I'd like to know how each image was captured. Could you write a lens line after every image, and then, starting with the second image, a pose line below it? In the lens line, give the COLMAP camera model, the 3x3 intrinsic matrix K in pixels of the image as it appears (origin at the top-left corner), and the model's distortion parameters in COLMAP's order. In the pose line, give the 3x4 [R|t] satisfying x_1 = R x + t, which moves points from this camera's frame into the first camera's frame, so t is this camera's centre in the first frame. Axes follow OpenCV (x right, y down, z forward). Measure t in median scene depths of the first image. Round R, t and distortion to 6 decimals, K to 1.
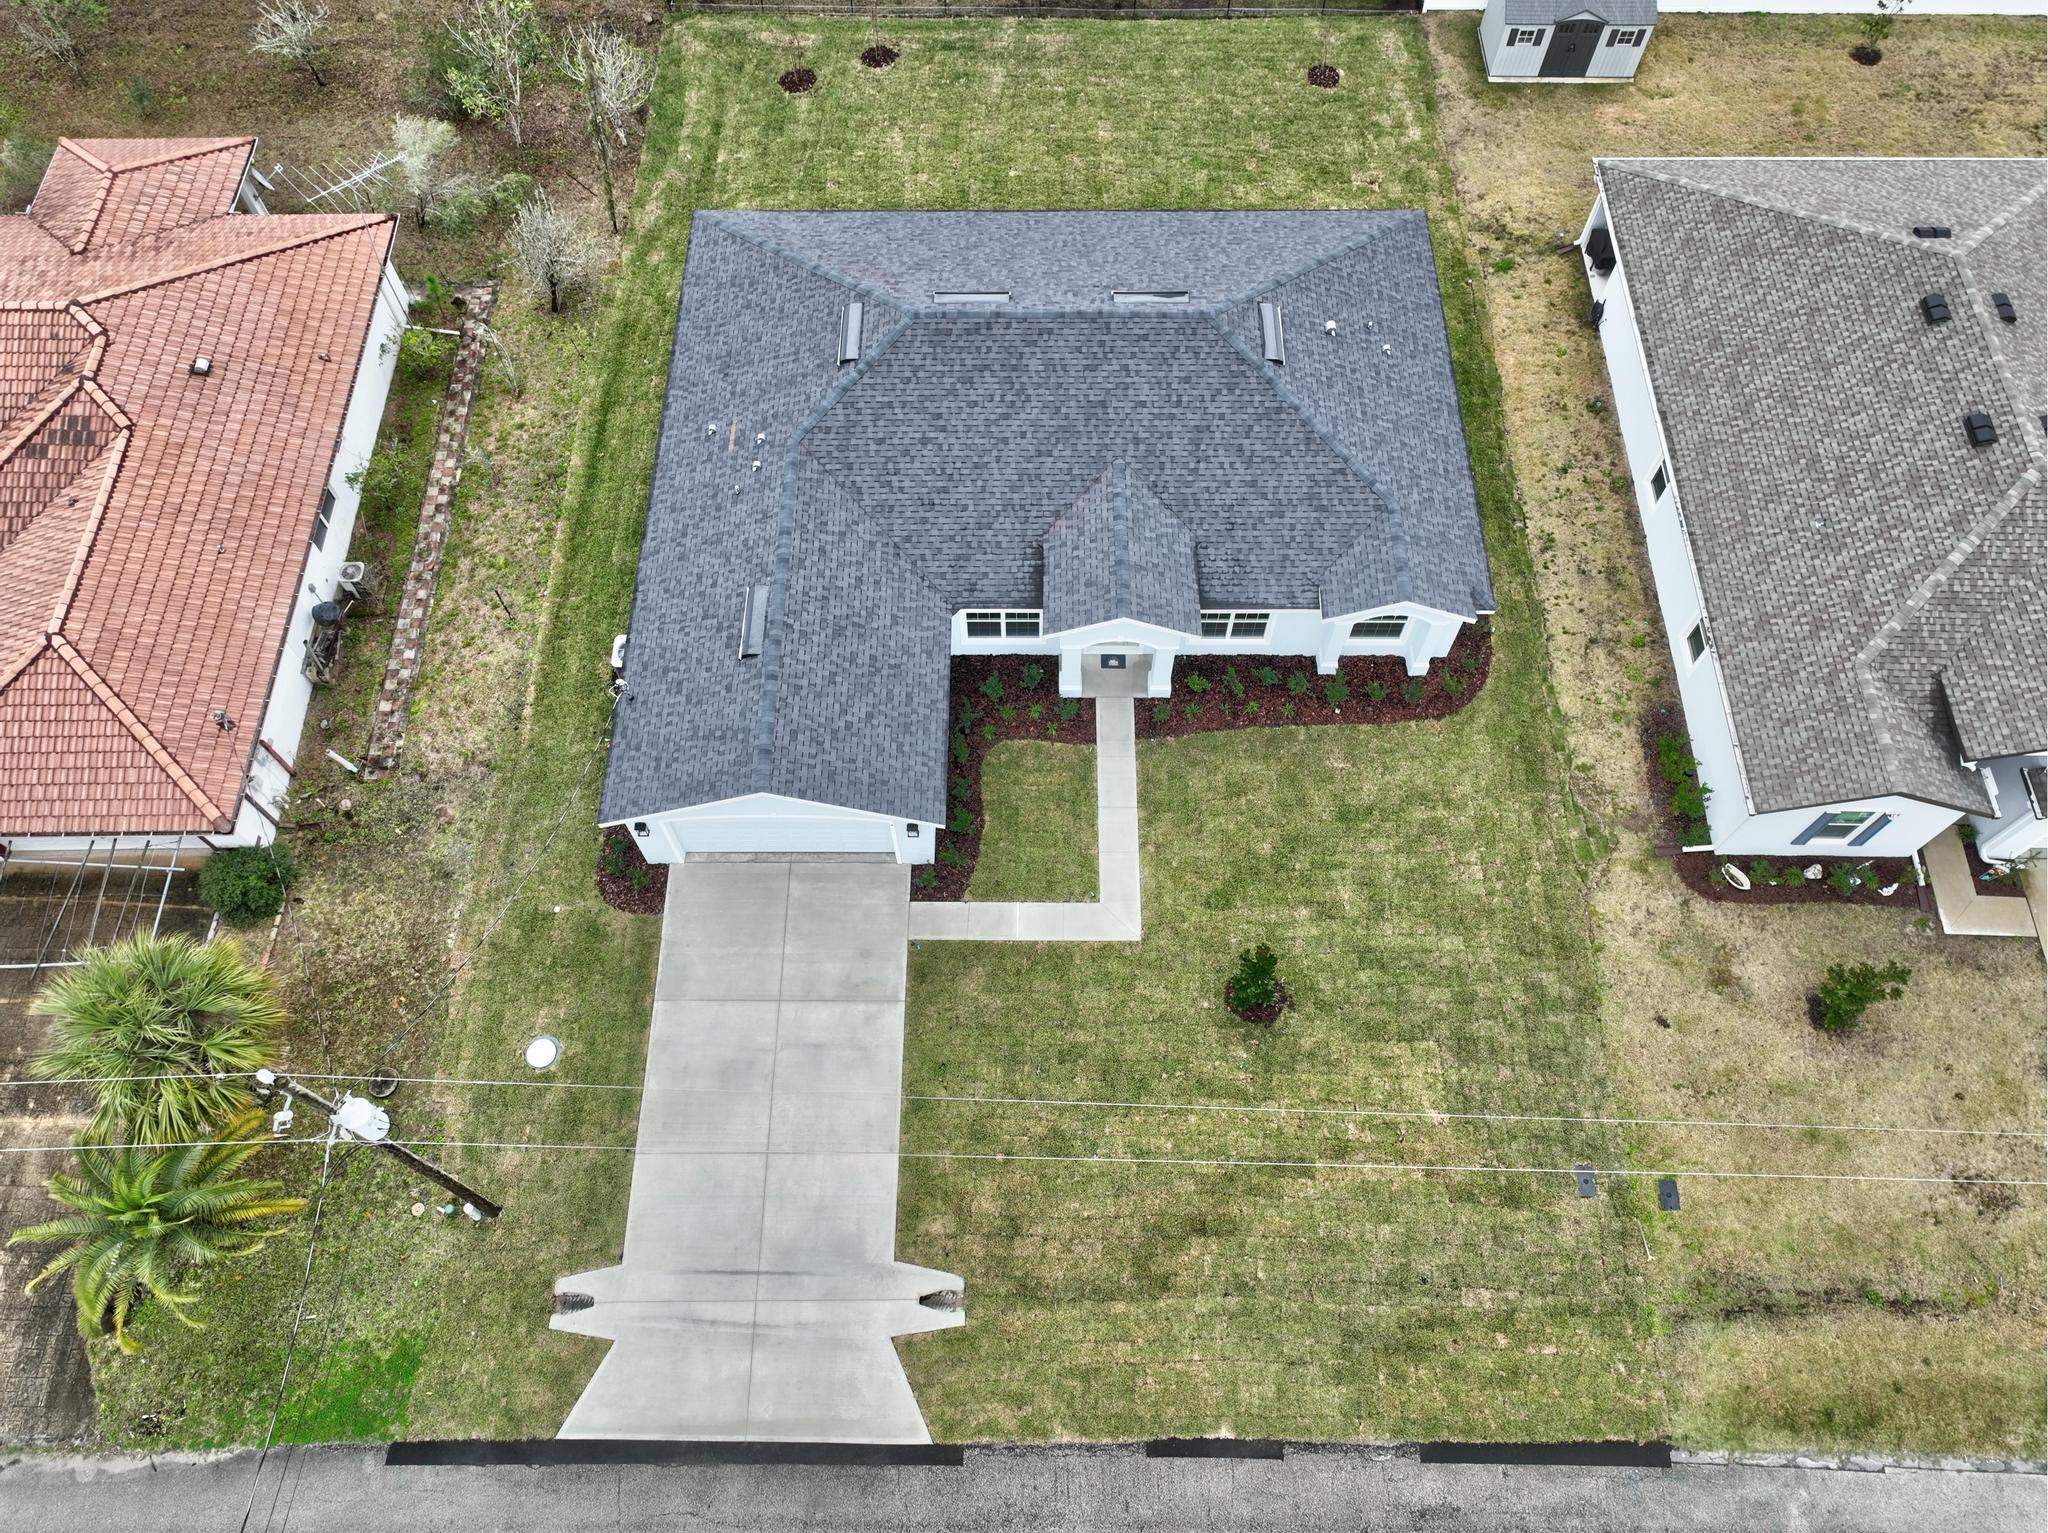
lens RADIAL K [[1442.4, 0, 1024.1], [0, 1442.4, 771.4], [0, 0, 1]] dist [-0.005862, 0.025570]
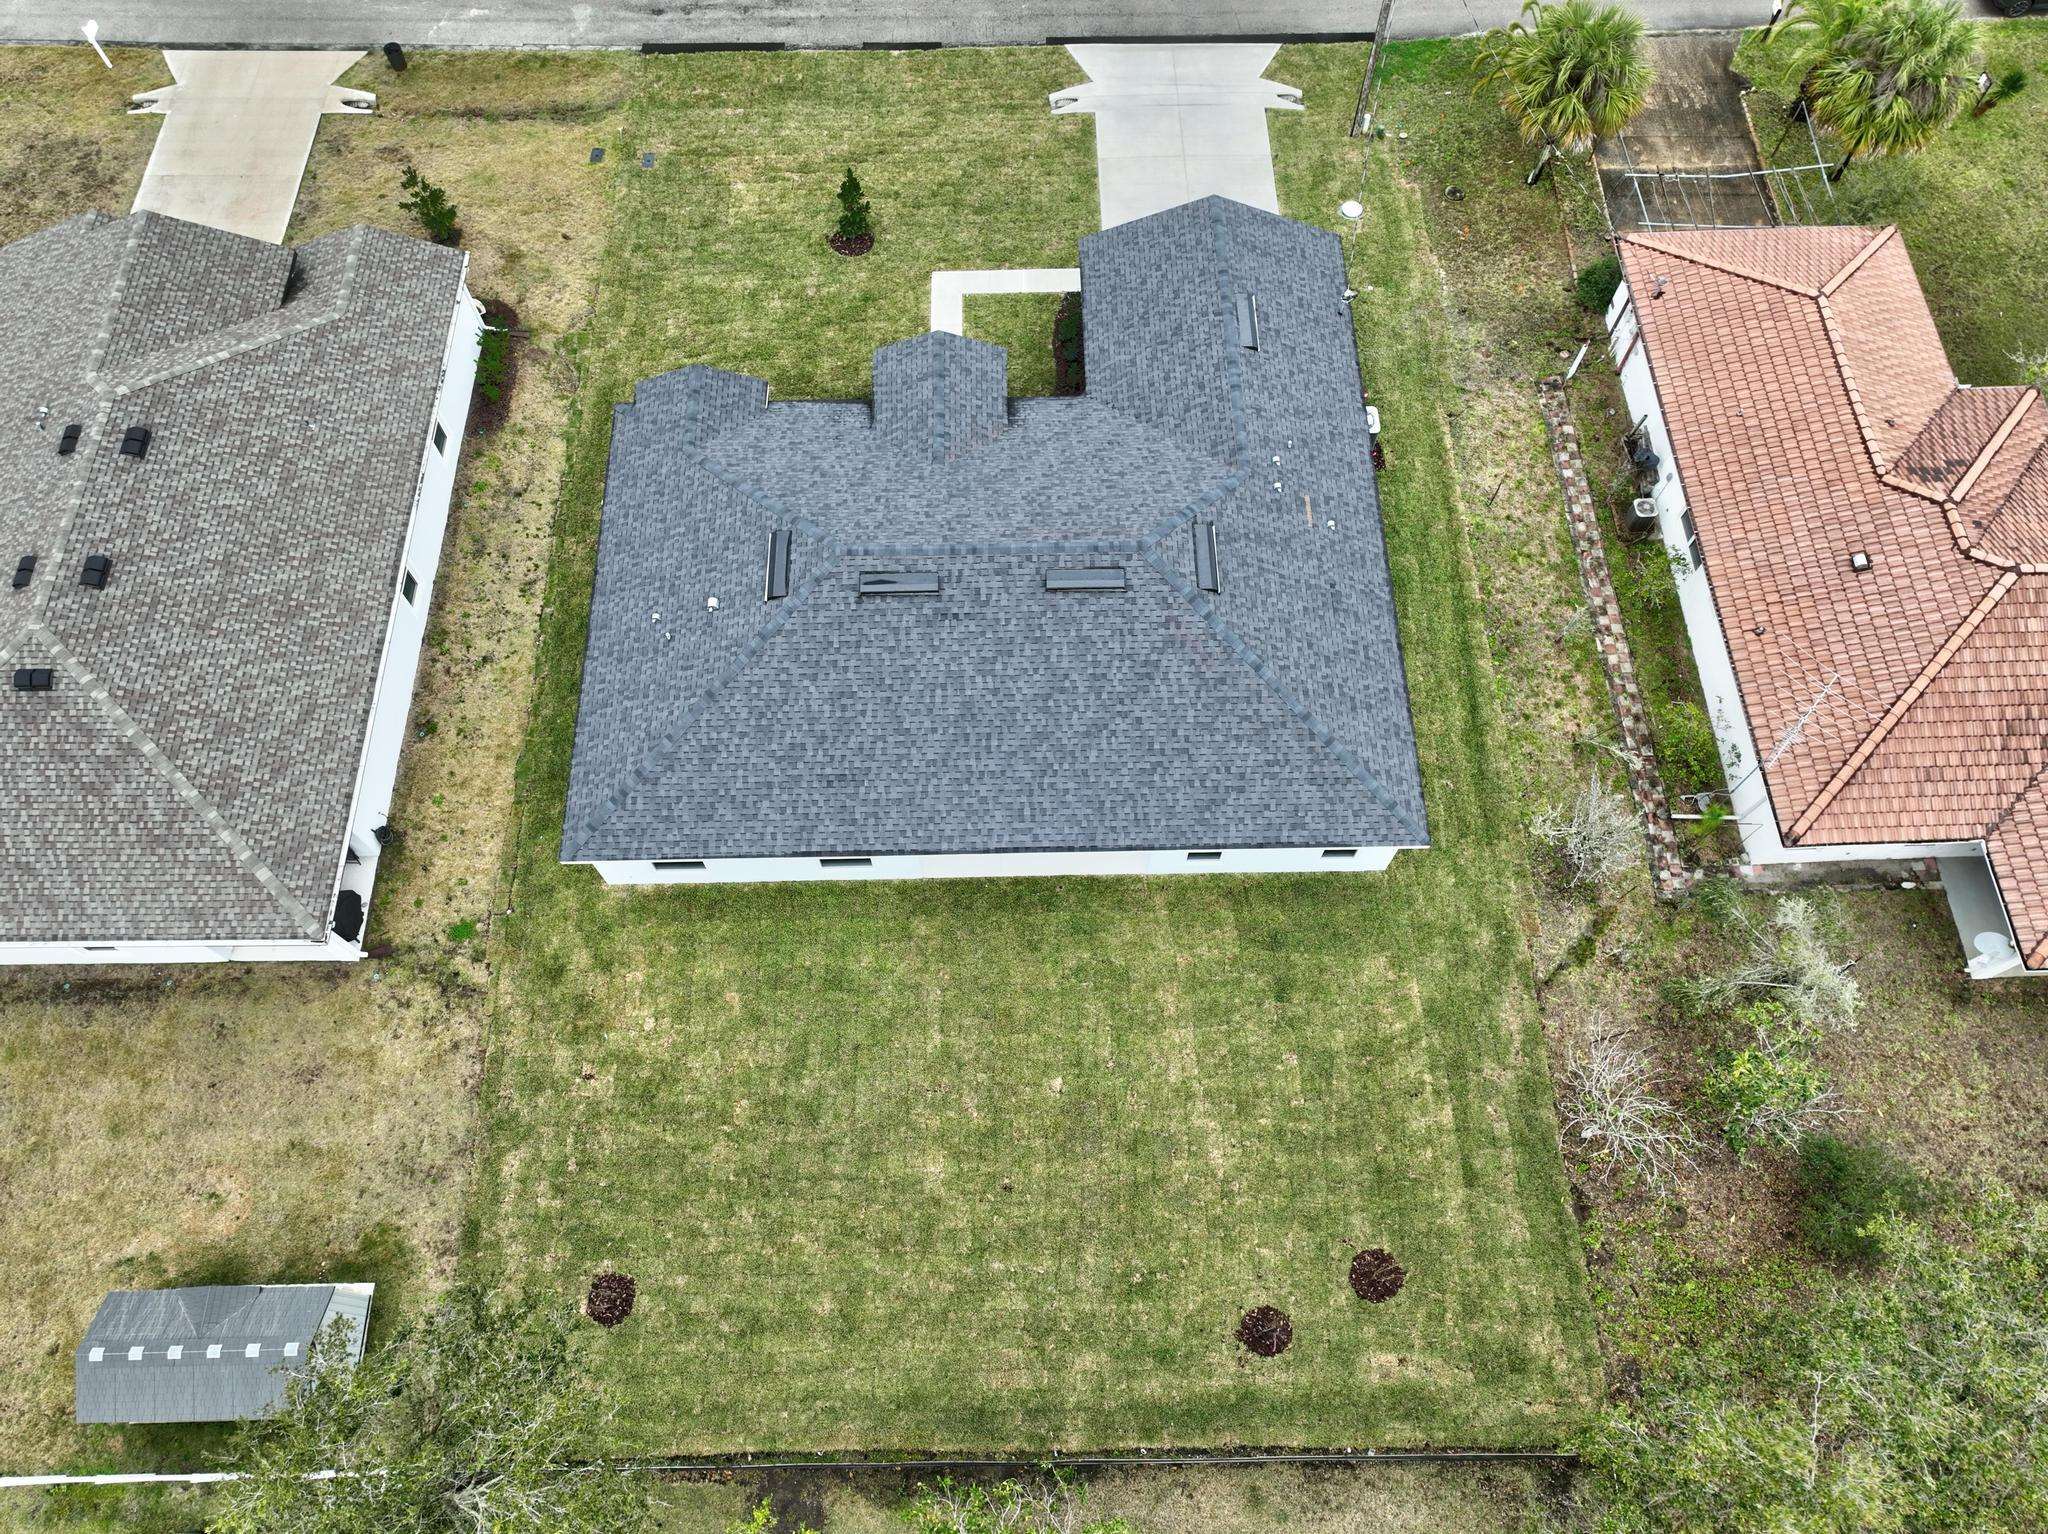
lens RADIAL K [[1442.4, 0, 1024.1], [0, 1442.4, 771.9], [0, 0, 1]] dist [-0.005862, 0.025570]
pose [[-0.999708, 0.023259, -0.006598, 0.014046], [-0.019362, -0.606753, 0.794655, -1.183740], [0.014479, 0.794550, 0.607026, 0.523663]]
